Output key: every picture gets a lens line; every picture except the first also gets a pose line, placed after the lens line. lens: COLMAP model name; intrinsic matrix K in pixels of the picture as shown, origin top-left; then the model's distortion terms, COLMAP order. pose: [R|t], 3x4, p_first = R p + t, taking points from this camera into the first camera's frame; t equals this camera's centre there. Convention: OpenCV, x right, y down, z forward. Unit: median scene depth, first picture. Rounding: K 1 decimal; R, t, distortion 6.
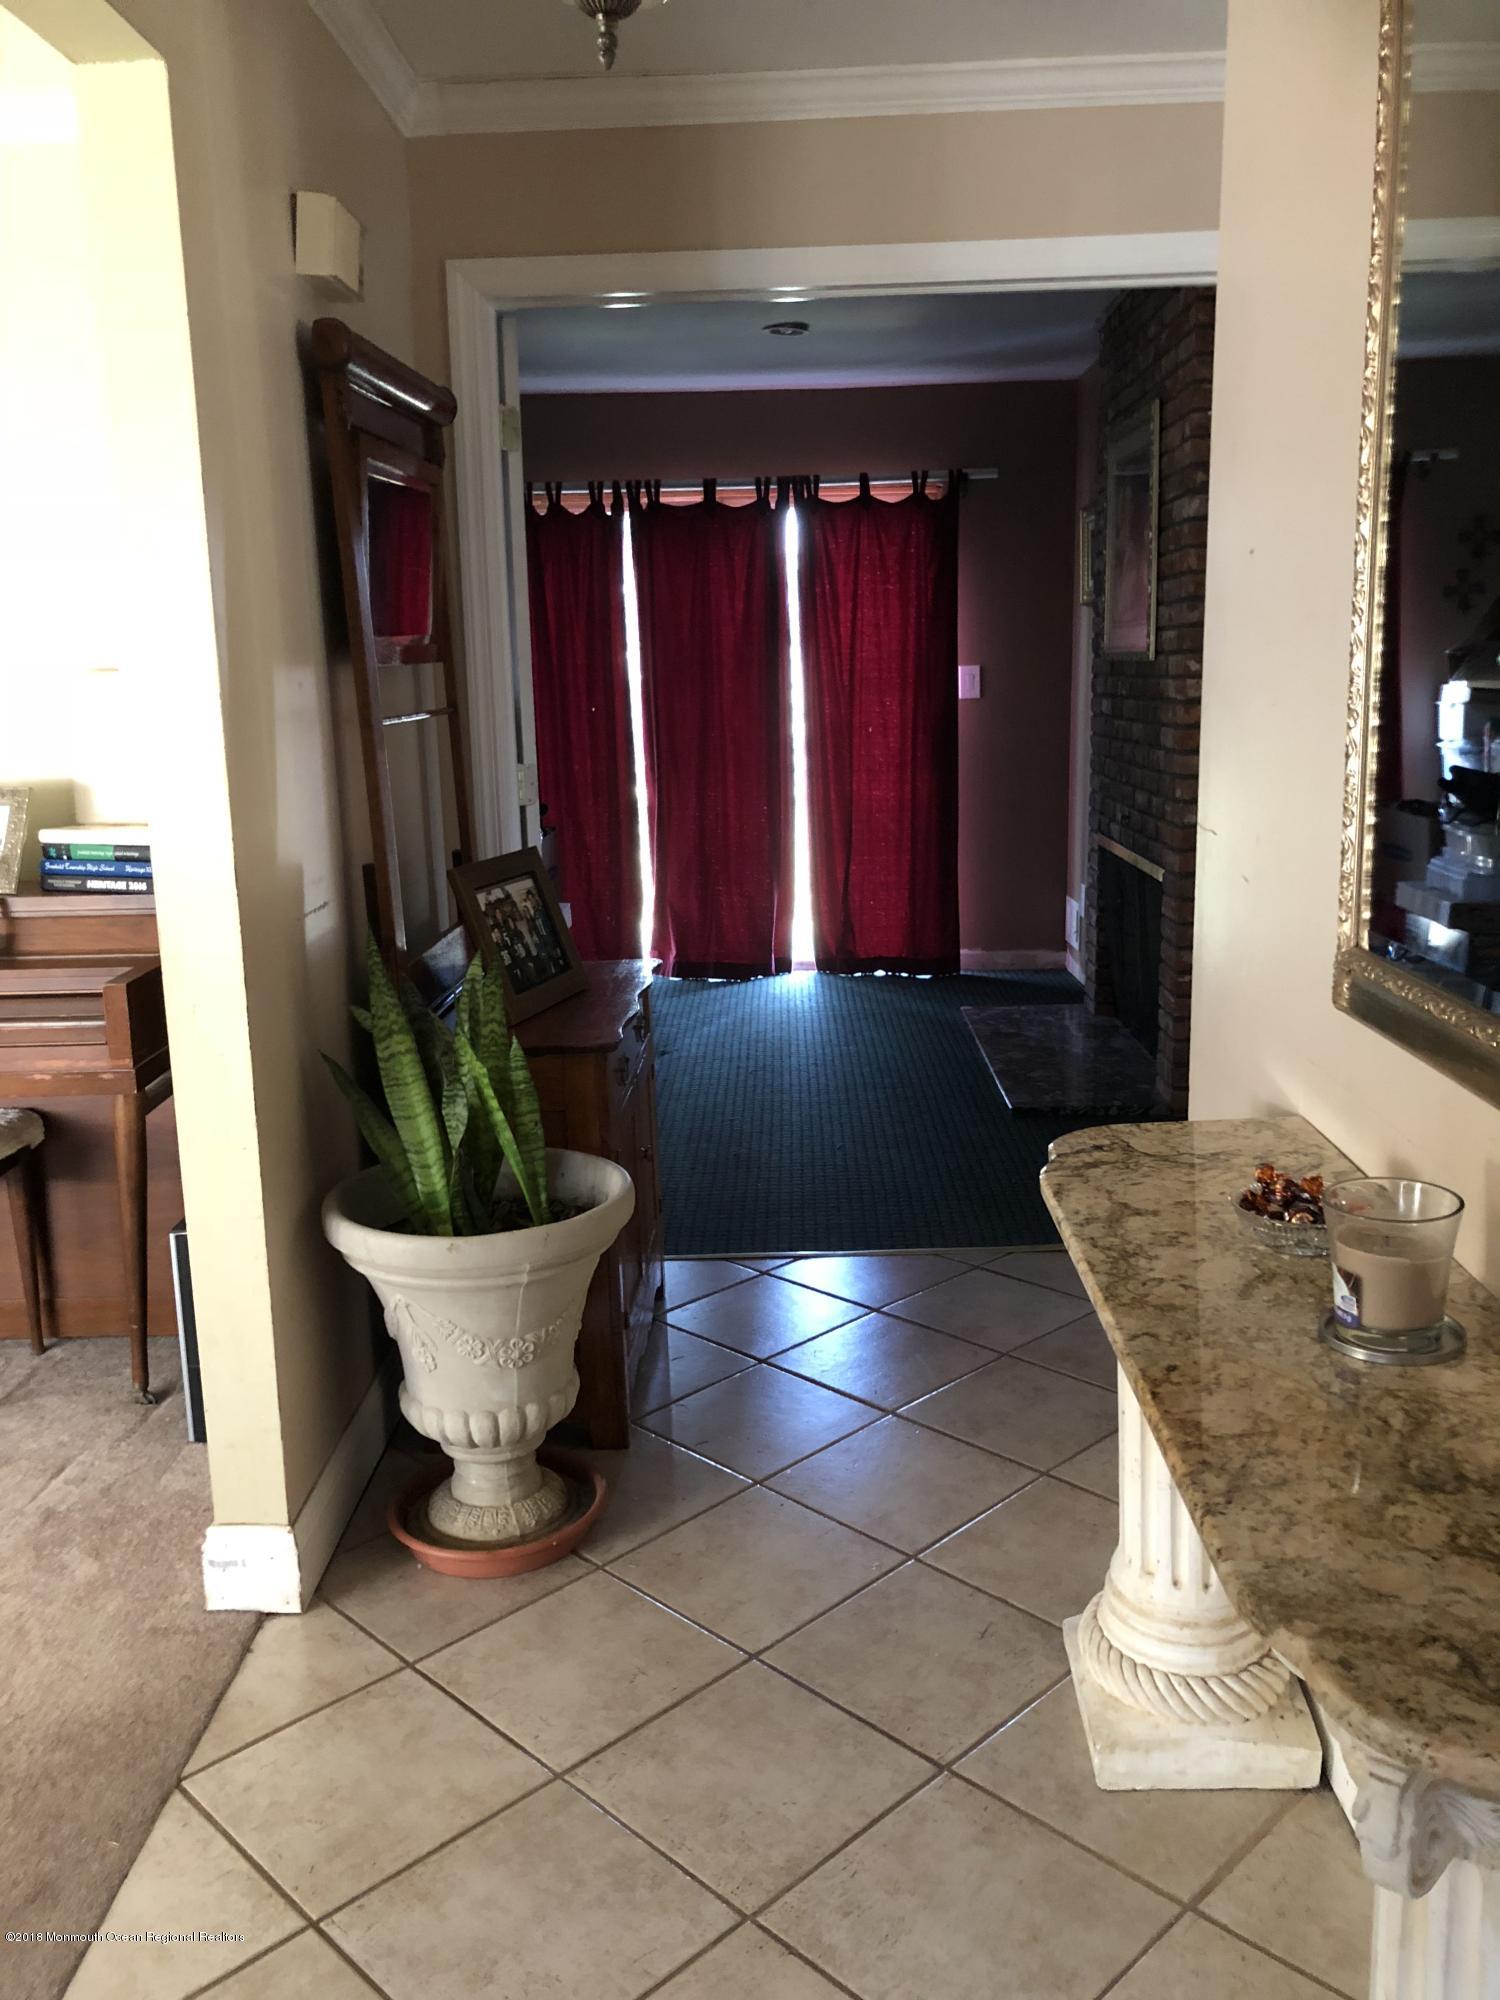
lens RADIAL K [[1612.7, 0, 751.3], [0, 1612.7, 1002.2], [0, 0, 1]] dist [0.015564, -0.001092]
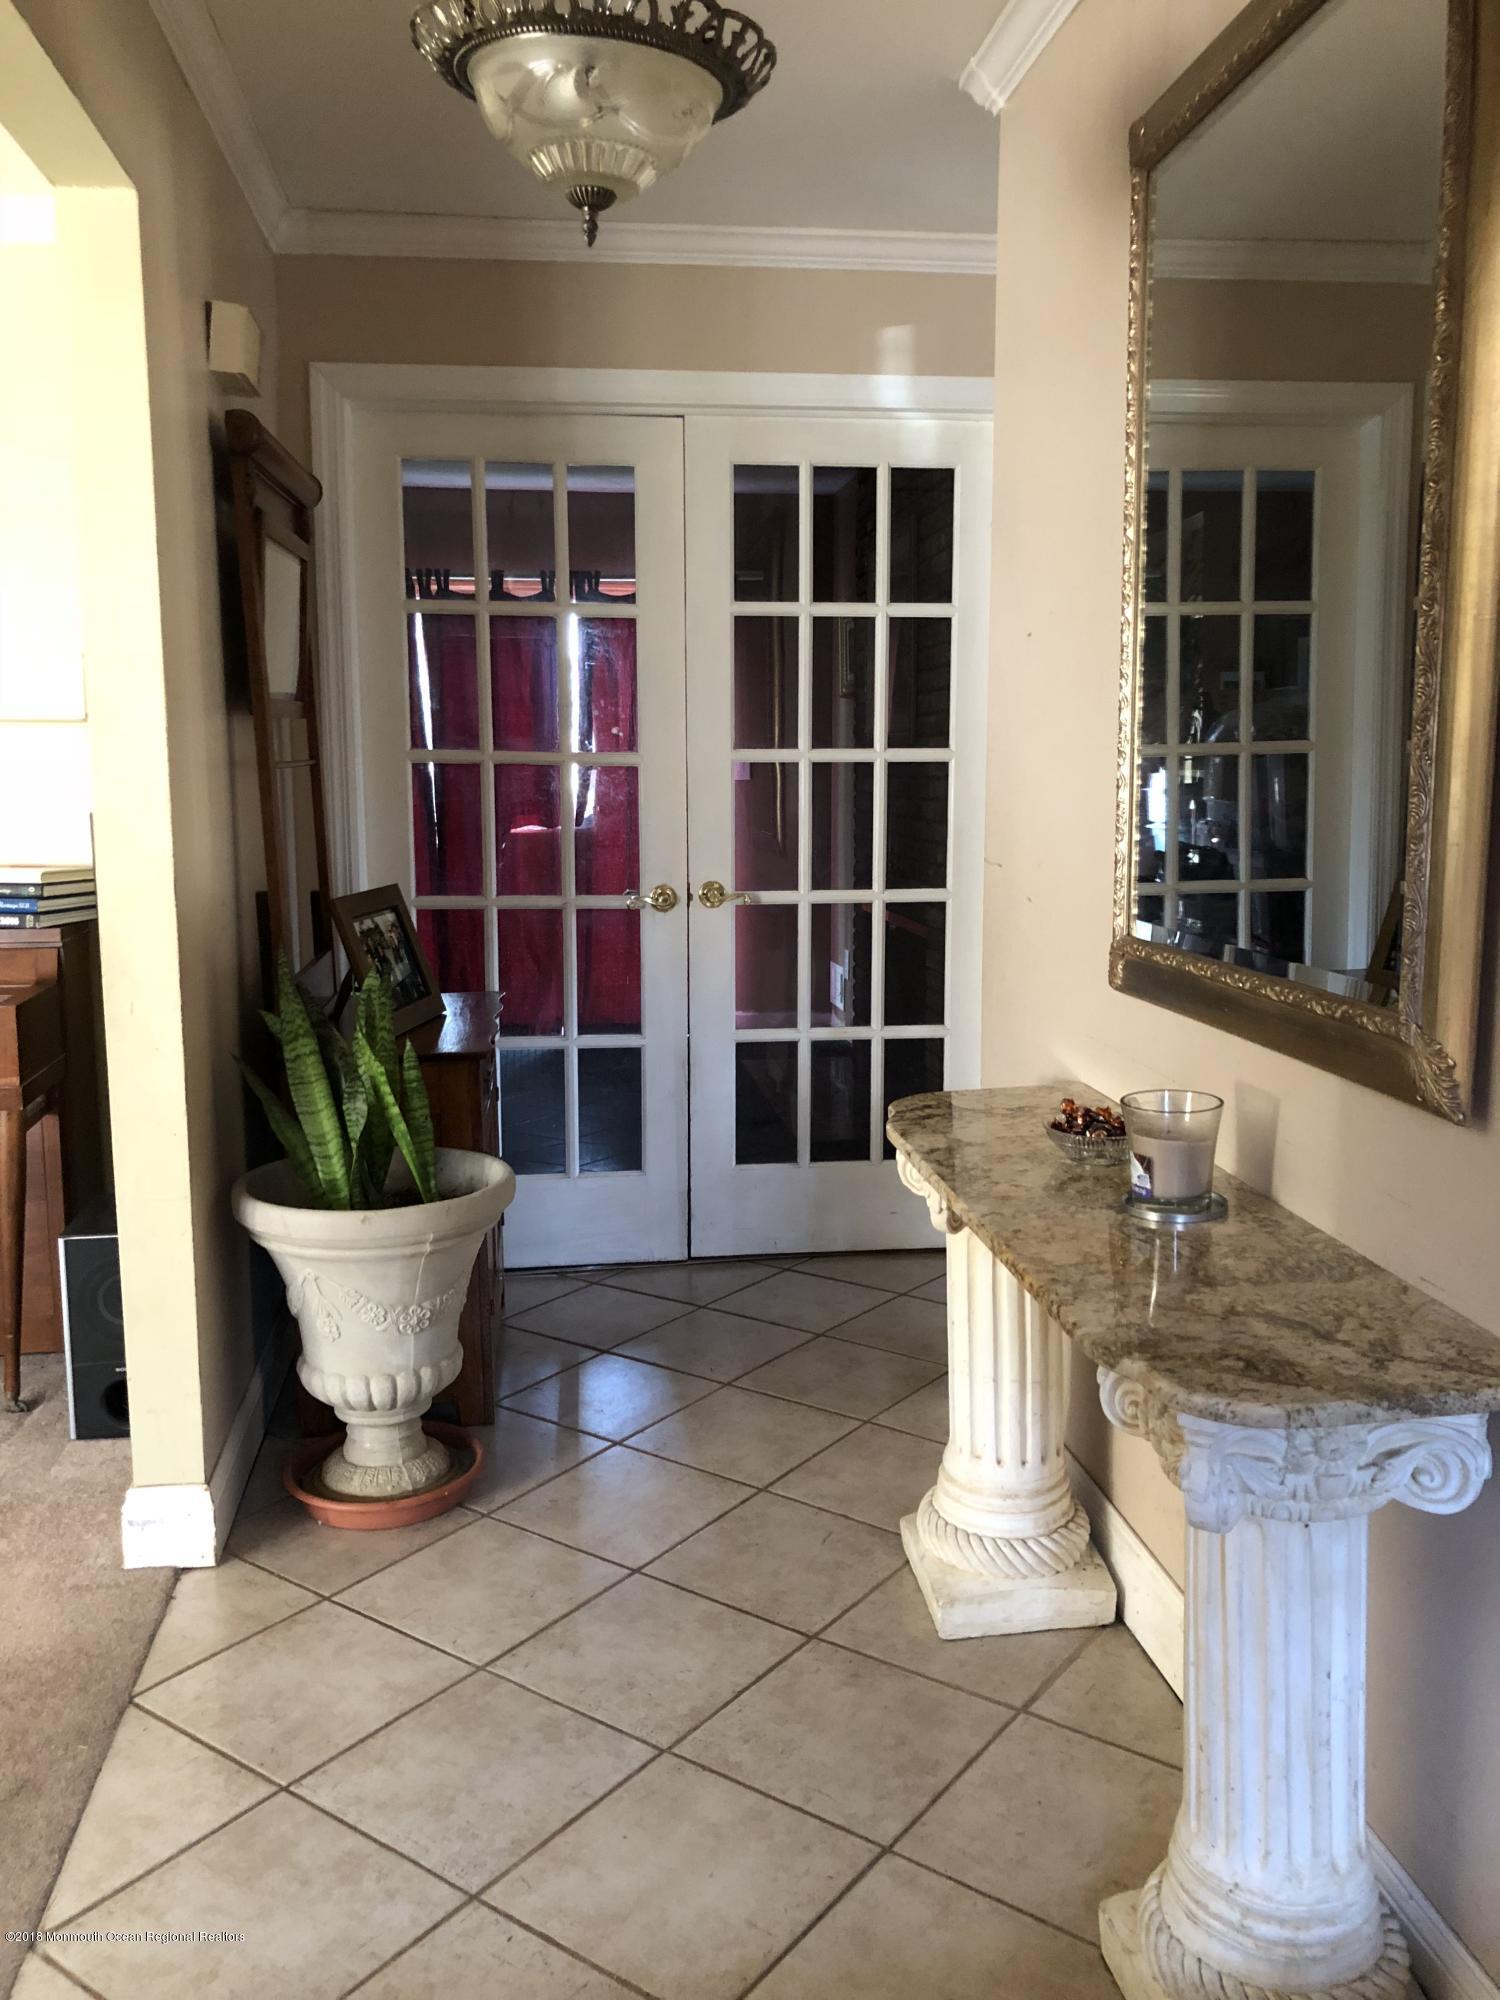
lens RADIAL K [[1612.7, 0, 744.0], [0, 1612.7, 994.5], [0, 0, 1]] dist [0.015564, -0.001092]
pose [[0.987206, -0.004339, 0.159393, -0.108744], [0.014454, 0.997950, -0.062350, 0.073189], [-0.158795, 0.063856, 0.985244, -0.174065]]
